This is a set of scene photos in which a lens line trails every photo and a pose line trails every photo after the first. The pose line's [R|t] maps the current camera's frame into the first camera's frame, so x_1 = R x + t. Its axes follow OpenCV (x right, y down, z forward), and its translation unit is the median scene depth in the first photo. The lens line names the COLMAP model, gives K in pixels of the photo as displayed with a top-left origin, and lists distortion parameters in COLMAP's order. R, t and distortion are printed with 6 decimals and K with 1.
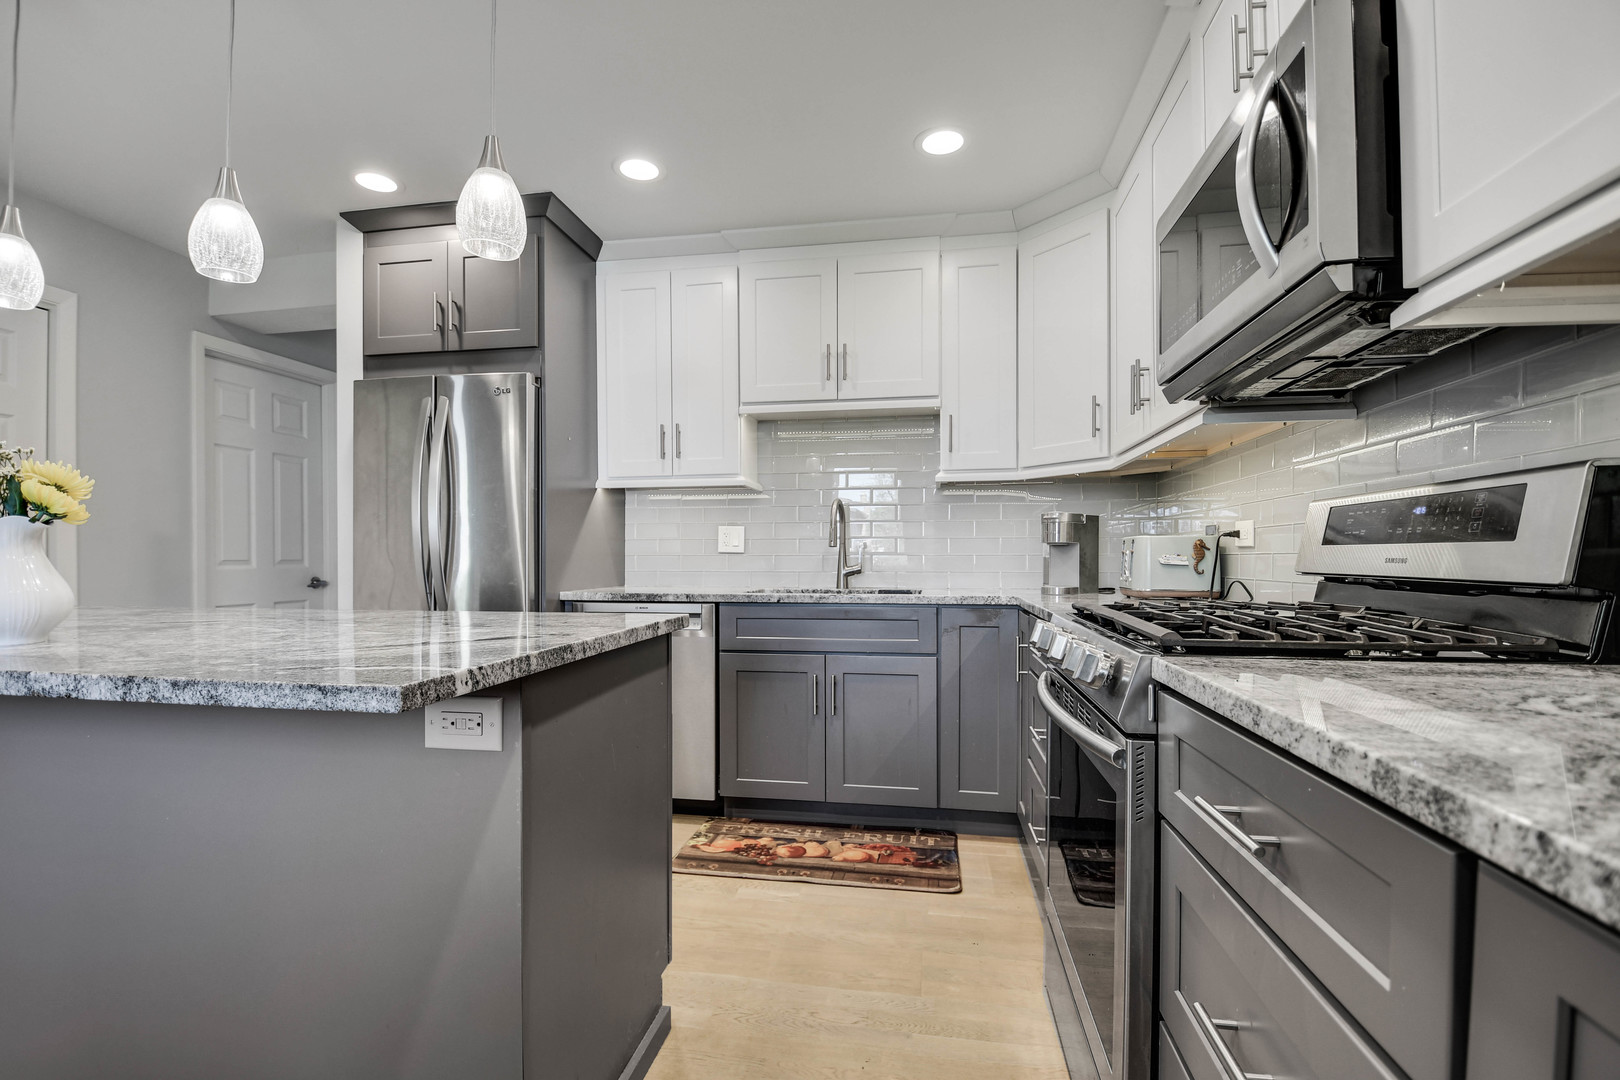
lens RADIAL K [[733.7, 0, 798.6], [0, 733.7, 559.9], [0, 0, 1]] dist [0.014785, -0.022947]
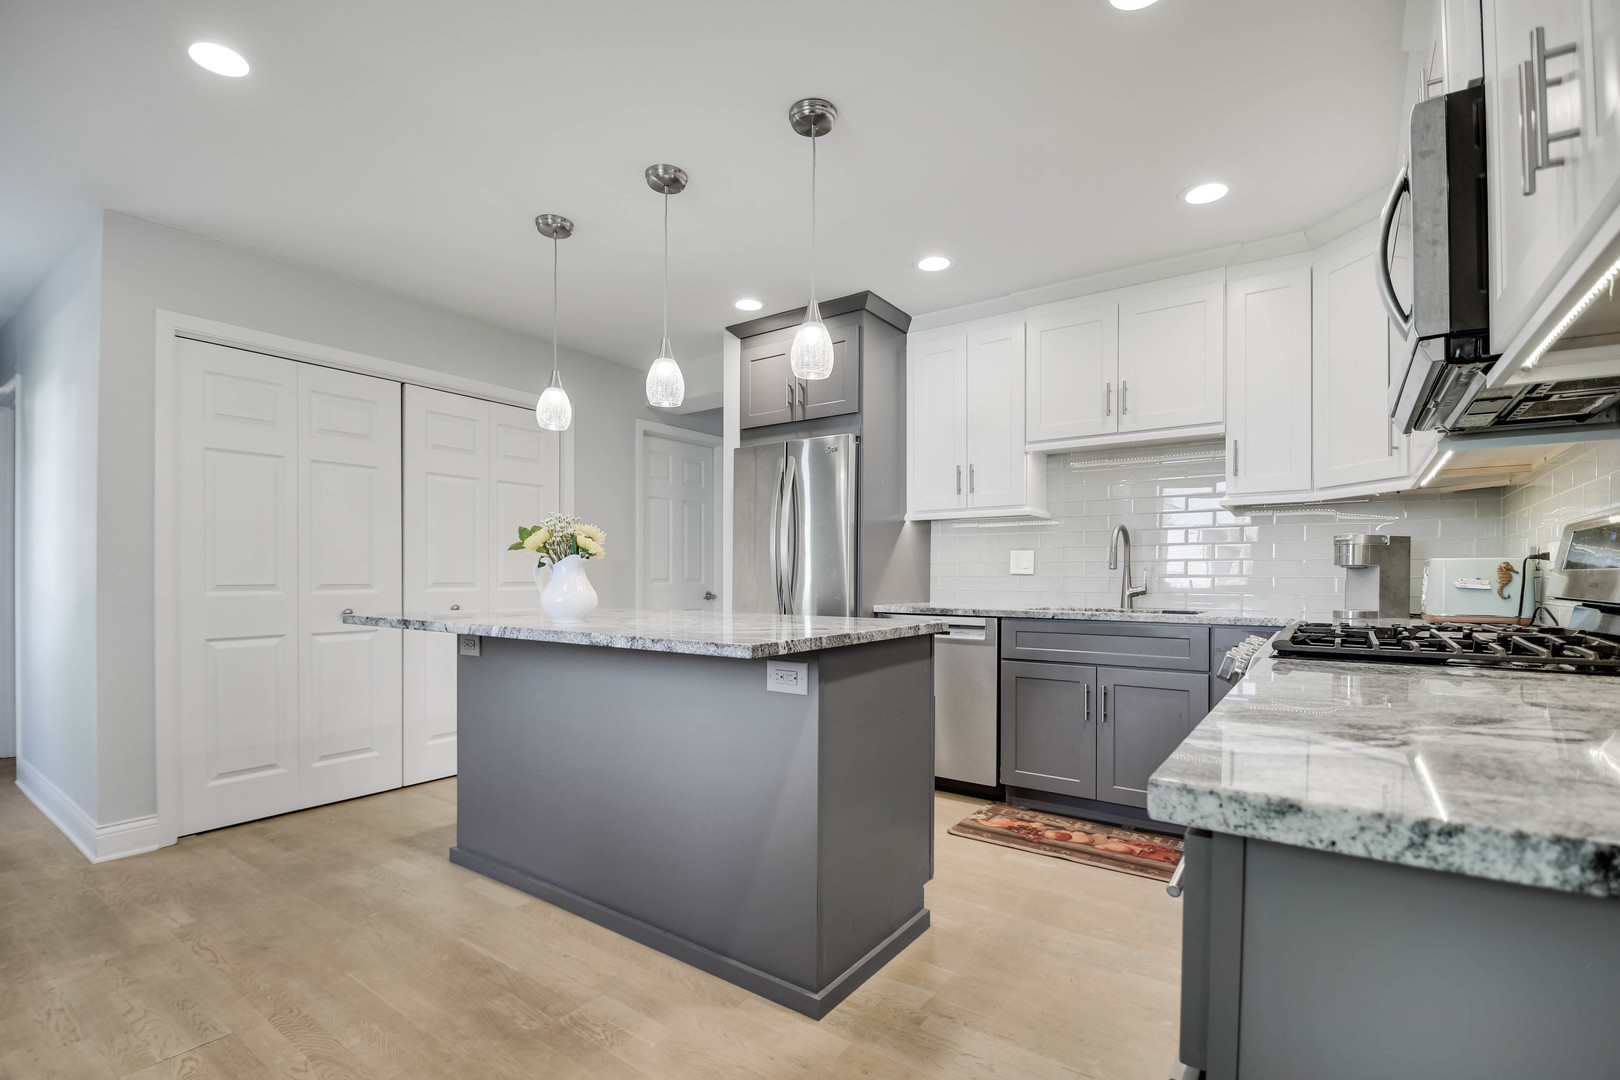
lens RADIAL K [[733.7, 0, 798.6], [0, 733.7, 559.9], [0, 0, 1]] dist [0.014785, -0.022947]
pose [[0.897678, -0.006235, -0.440607, 0.122840], [-0.006055, 0.999631, -0.026481, -0.000127], [0.440610, 0.026439, 0.897309, -0.198477]]
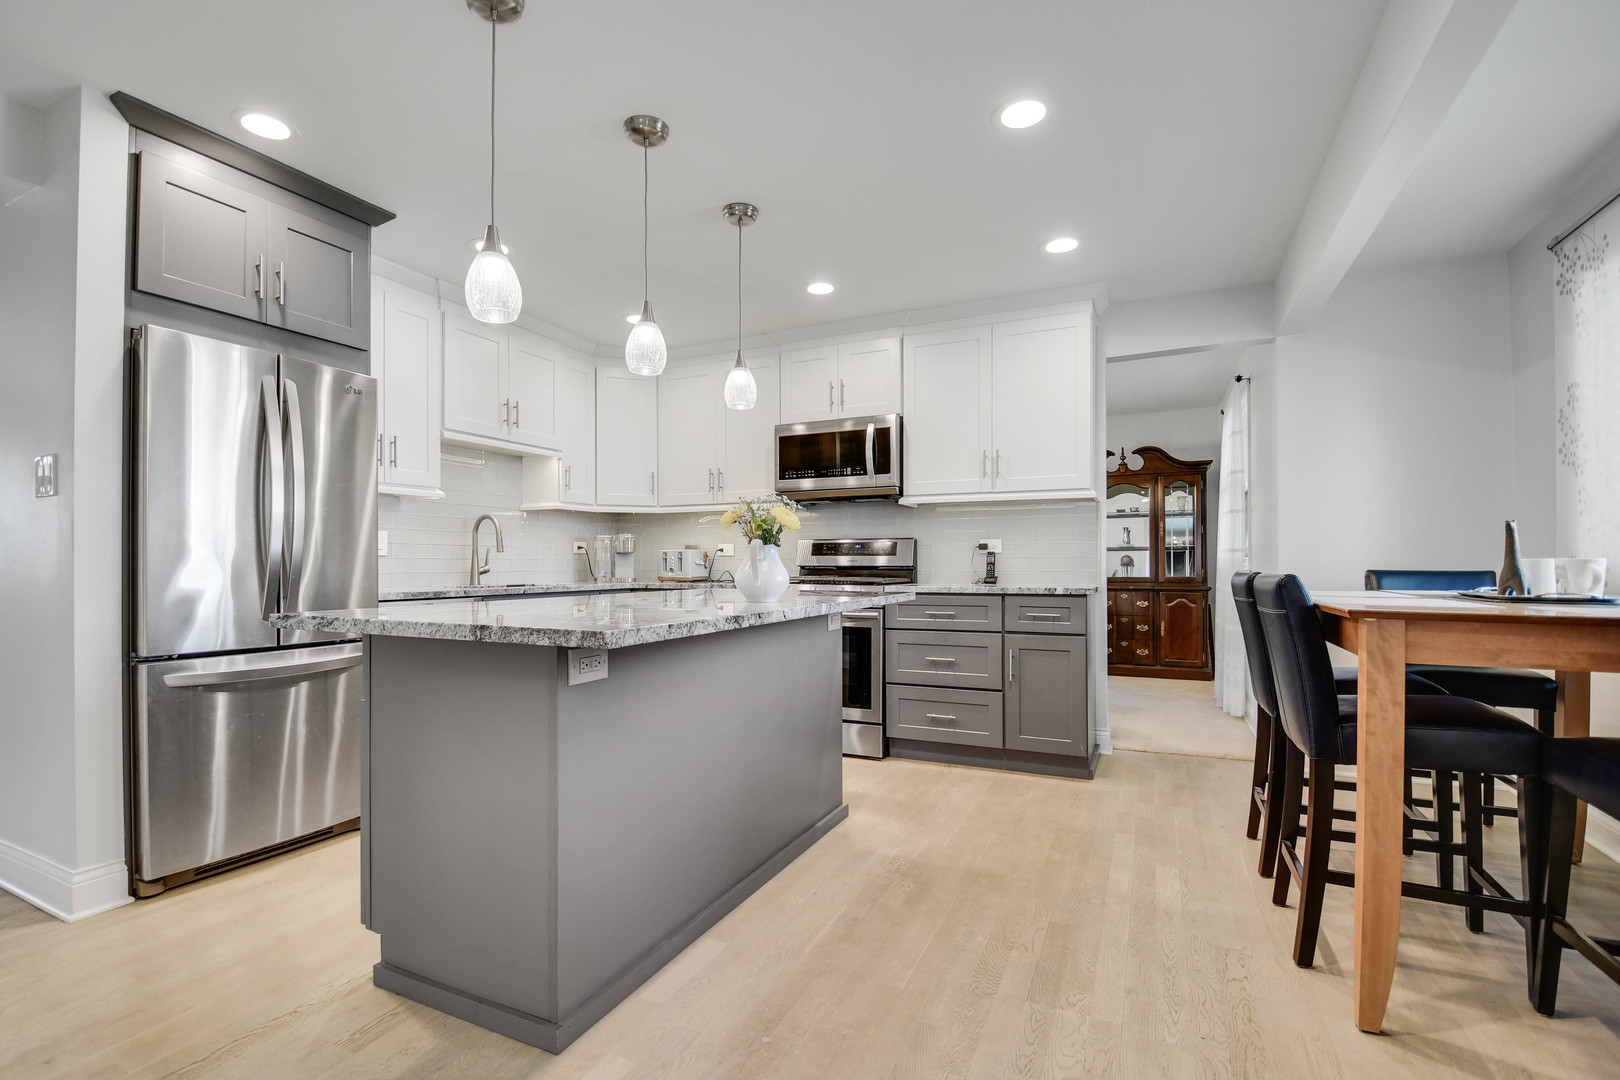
lens RADIAL K [[733.7, 0, 798.6], [0, 733.7, 559.9], [0, 0, 1]] dist [0.014785, -0.022947]
pose [[0.278739, 0.004382, 0.960357, -1.211753], [0.003481, 0.999978, -0.005573, 0.005708], [-0.960361, 0.004896, 0.278718, 0.152379]]
